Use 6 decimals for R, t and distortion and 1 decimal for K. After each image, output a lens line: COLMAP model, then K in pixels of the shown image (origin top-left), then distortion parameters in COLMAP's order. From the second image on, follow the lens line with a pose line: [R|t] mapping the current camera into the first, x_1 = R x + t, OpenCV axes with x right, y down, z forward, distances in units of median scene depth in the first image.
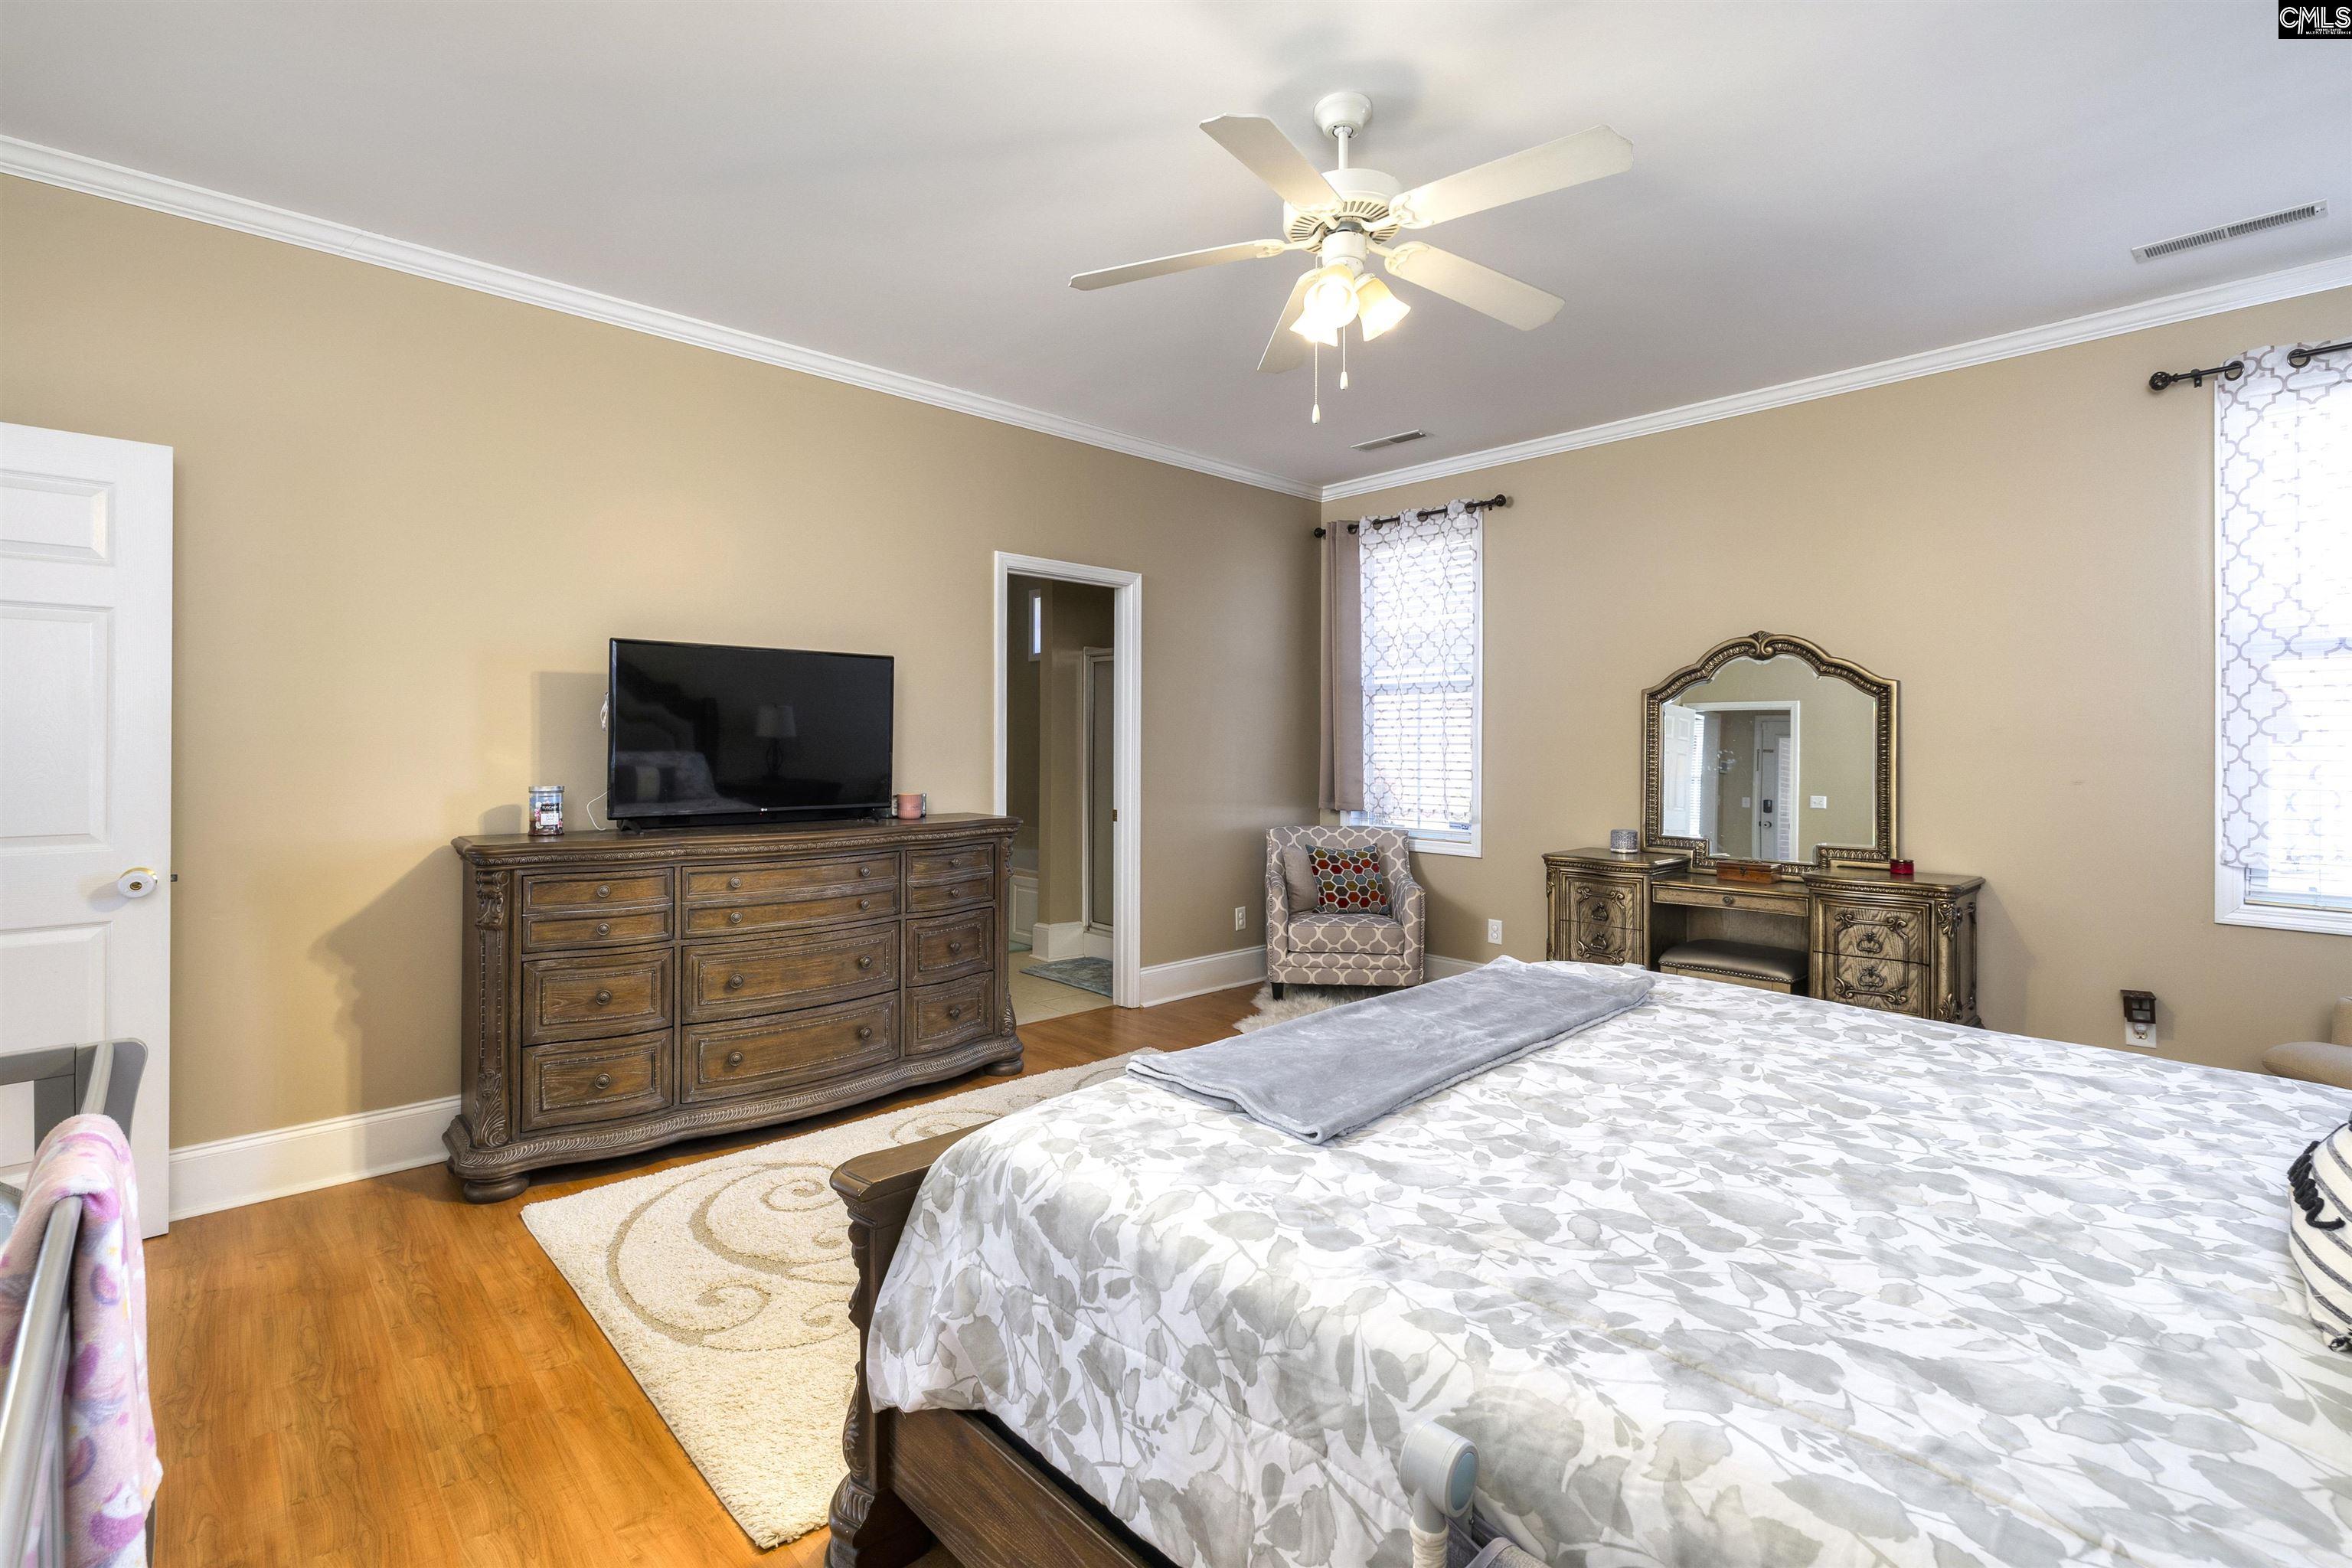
lens RADIAL K [[1022.1, 0, 1180.0], [0, 1022.1, 782.3], [0, 0, 1]] dist [-0.005168, -0.000480]
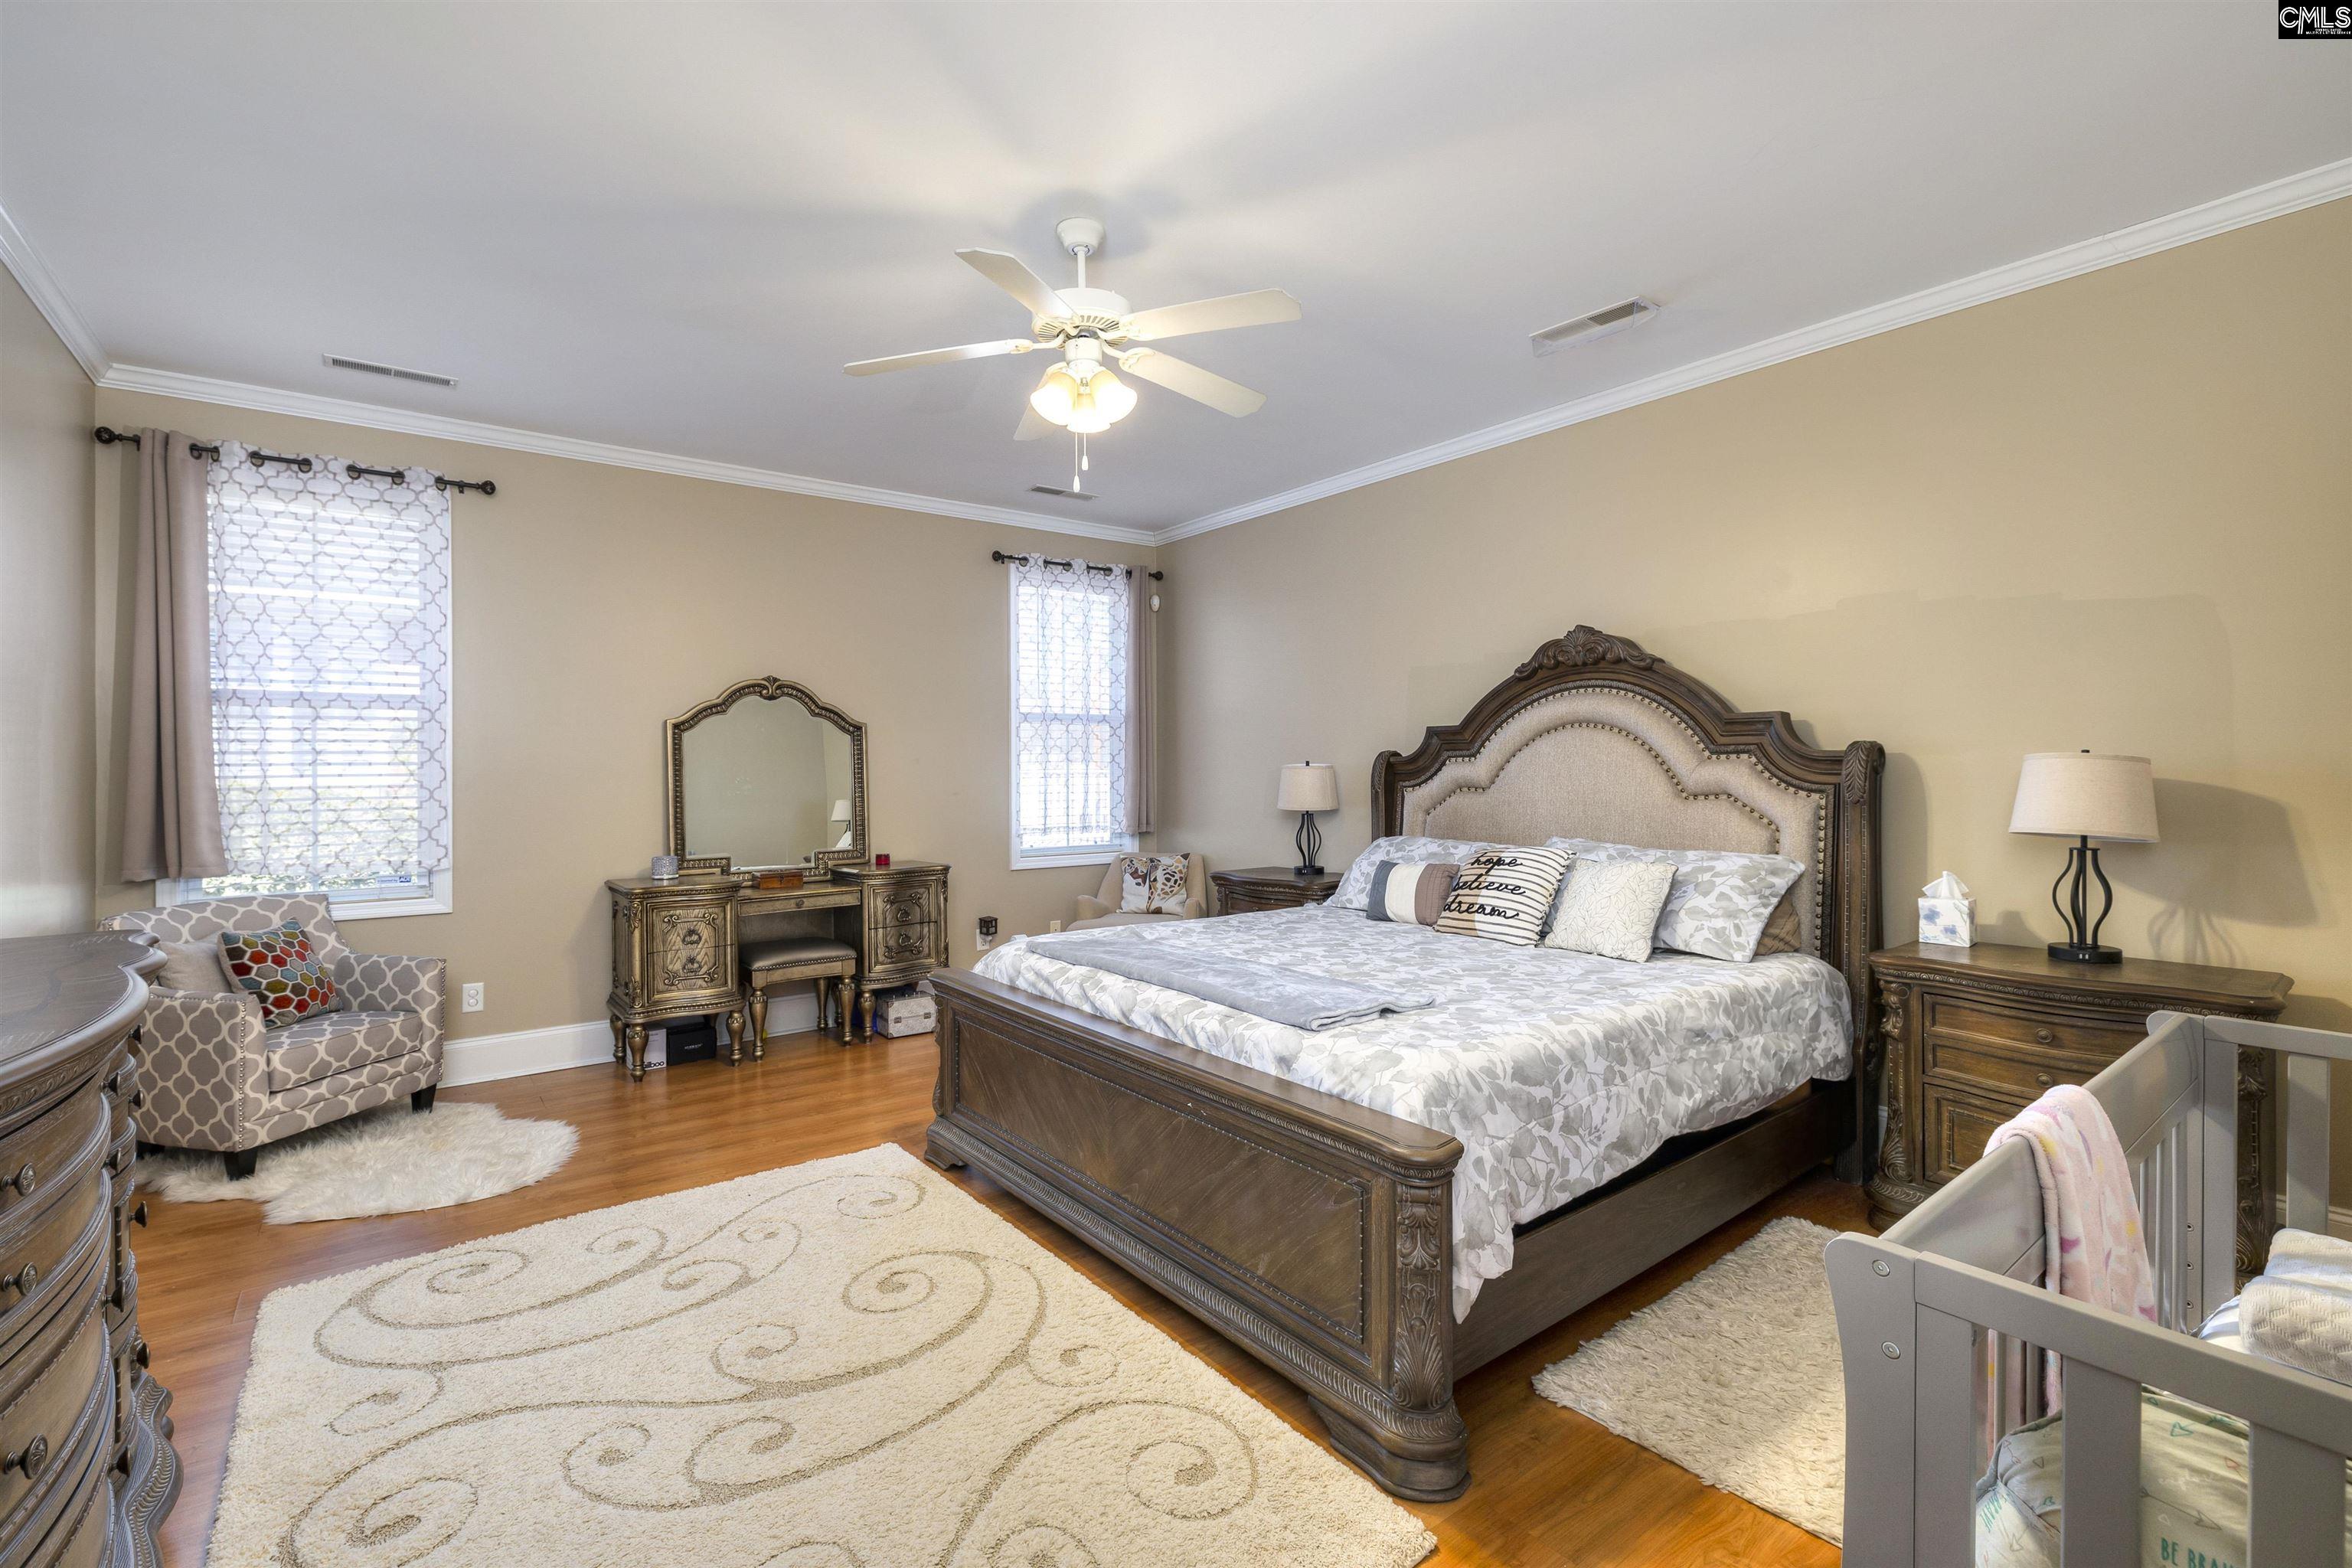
lens RADIAL K [[1028.9, 0, 1130.5], [0, 1028.9, 789.4], [0, 0, 1]] dist [-0.000527, 0.000132]
pose [[0.137974, -0.025780, 0.990100, -0.701815], [0.042259, 0.998904, 0.020121, -0.028446], [-0.989534, 0.039065, 0.138912, 0.537378]]
